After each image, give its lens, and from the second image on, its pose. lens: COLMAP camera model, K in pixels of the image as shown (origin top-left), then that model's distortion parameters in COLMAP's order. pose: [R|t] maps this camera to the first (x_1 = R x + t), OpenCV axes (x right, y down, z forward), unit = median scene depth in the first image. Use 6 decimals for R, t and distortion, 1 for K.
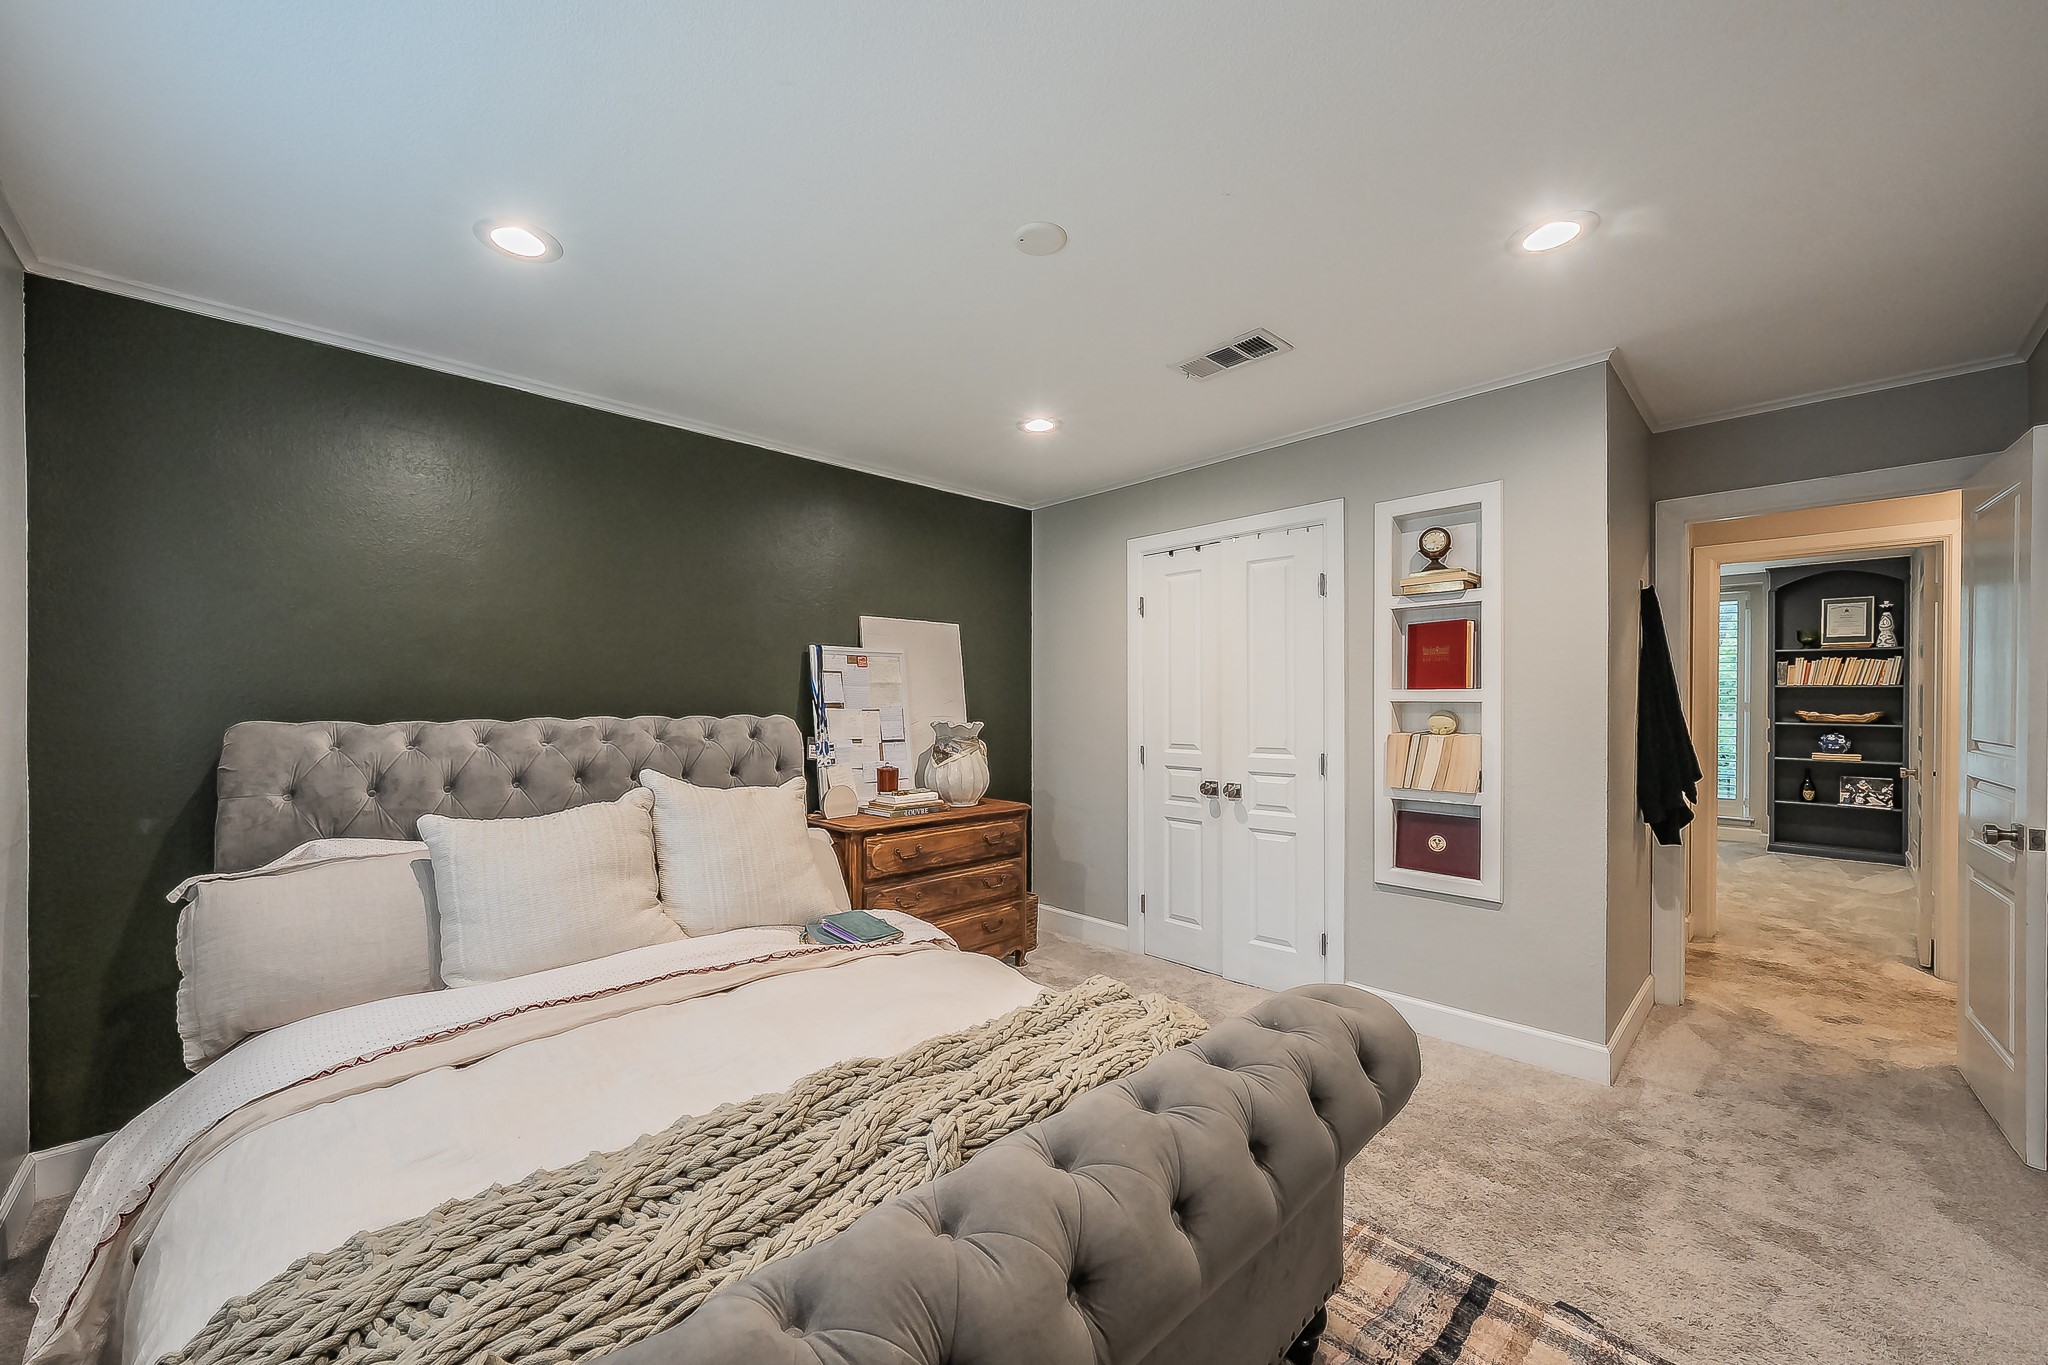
lens RADIAL K [[762.8, 0, 1021.6], [0, 762.8, 704.2], [0, 0, 1]] dist [0.012225, 0.000009]
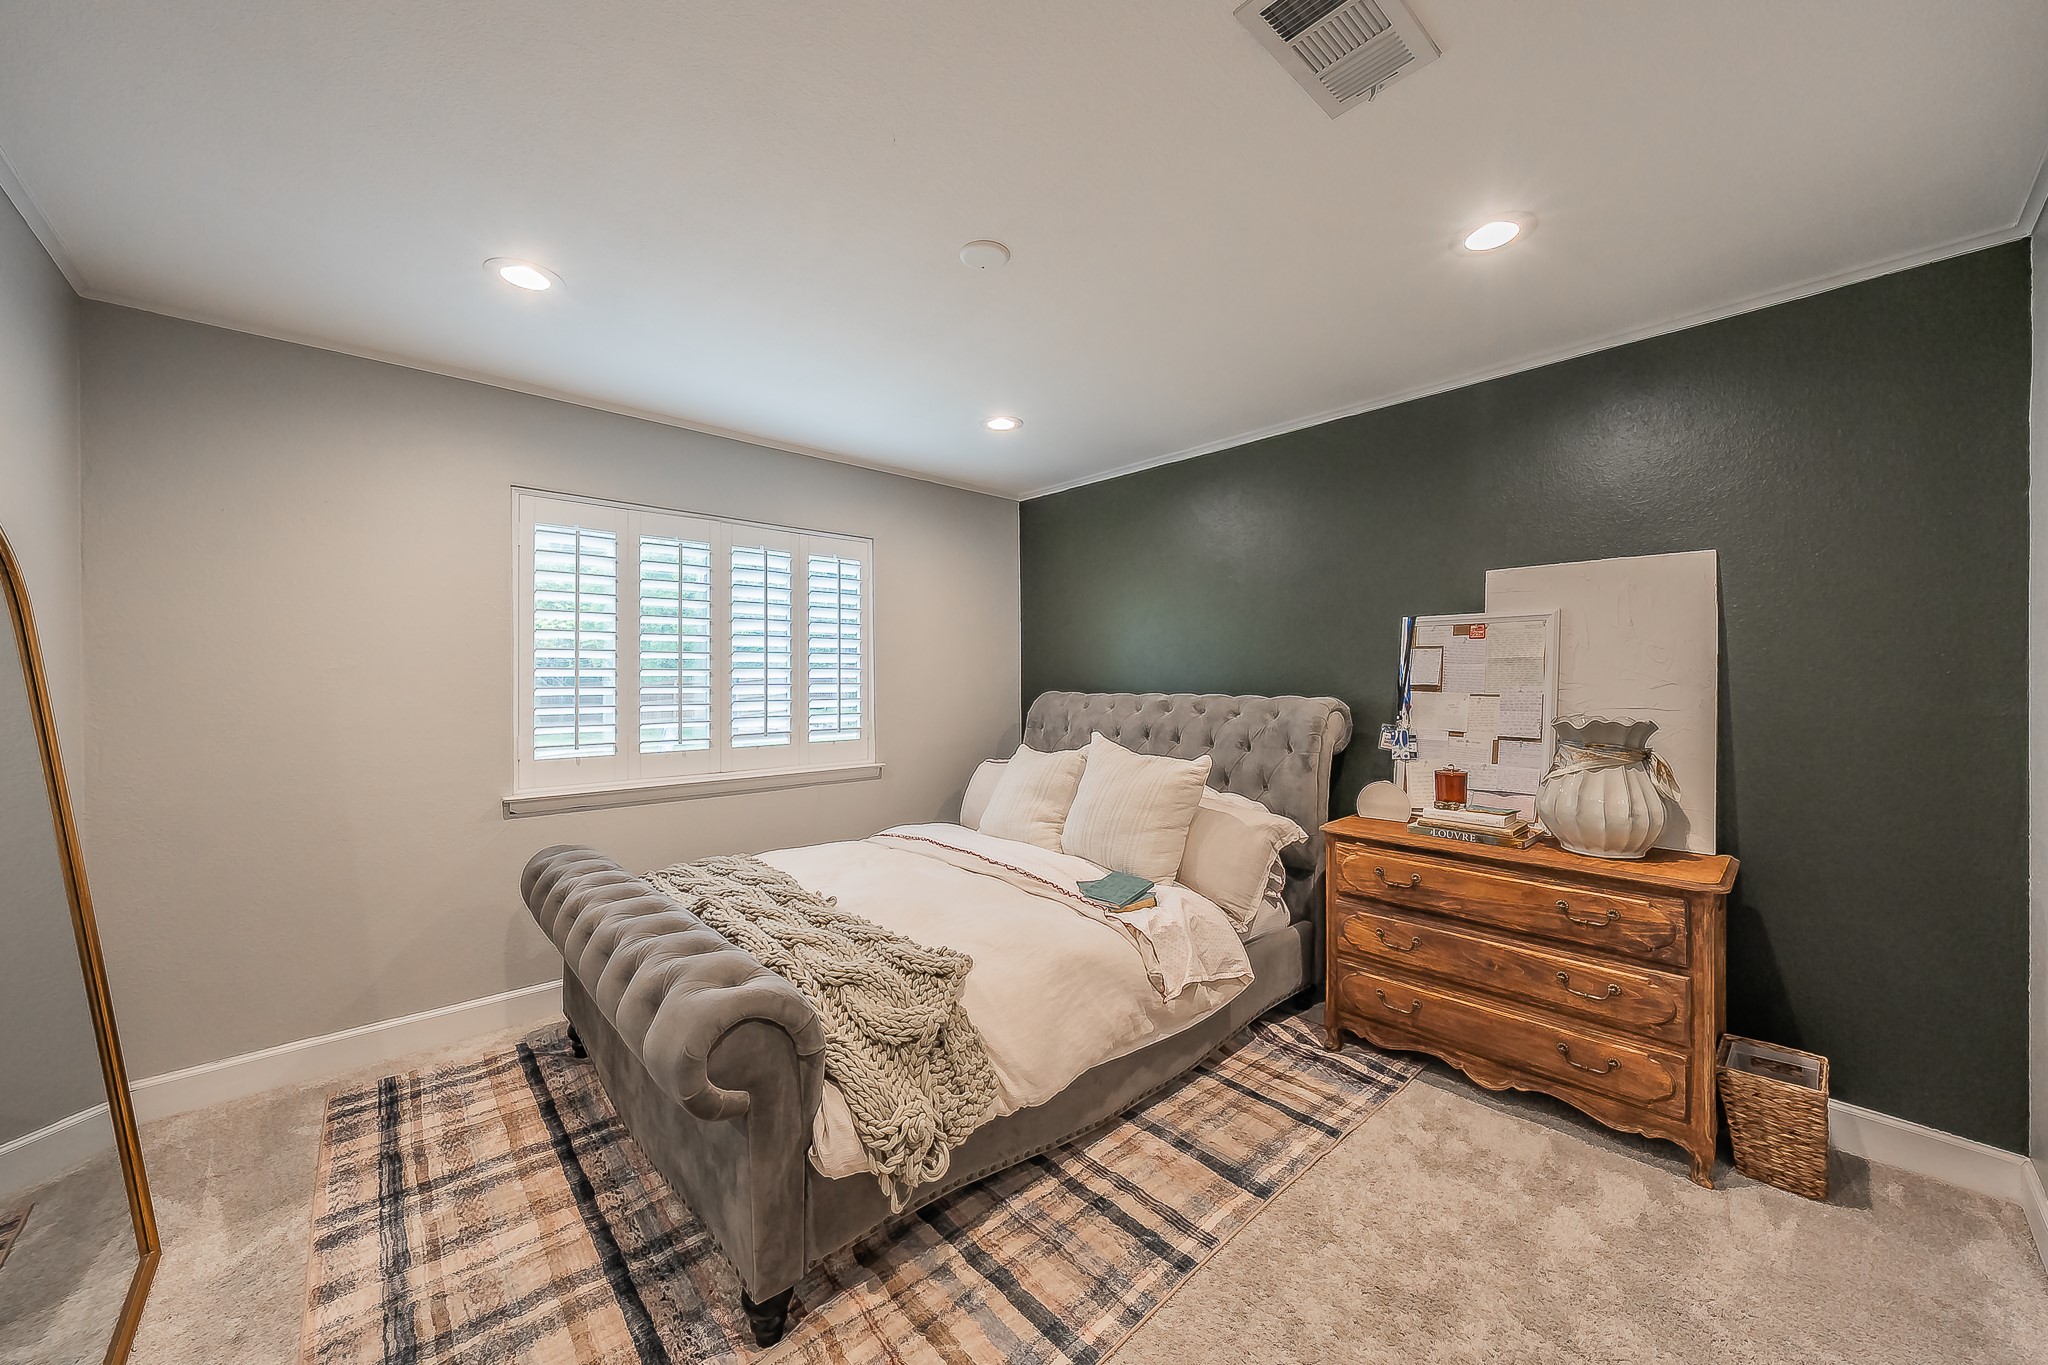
lens RADIAL K [[748.8, 0, 1018.7], [0, 748.8, 682.3], [0, 0, 1]] dist [-0.000108, 0.000145]
pose [[-0.025669, 0.010471, -0.999616, 1.330641], [-0.002081, 0.999942, 0.010528, -0.028264], [0.999668, 0.002350, -0.025645, 1.352395]]
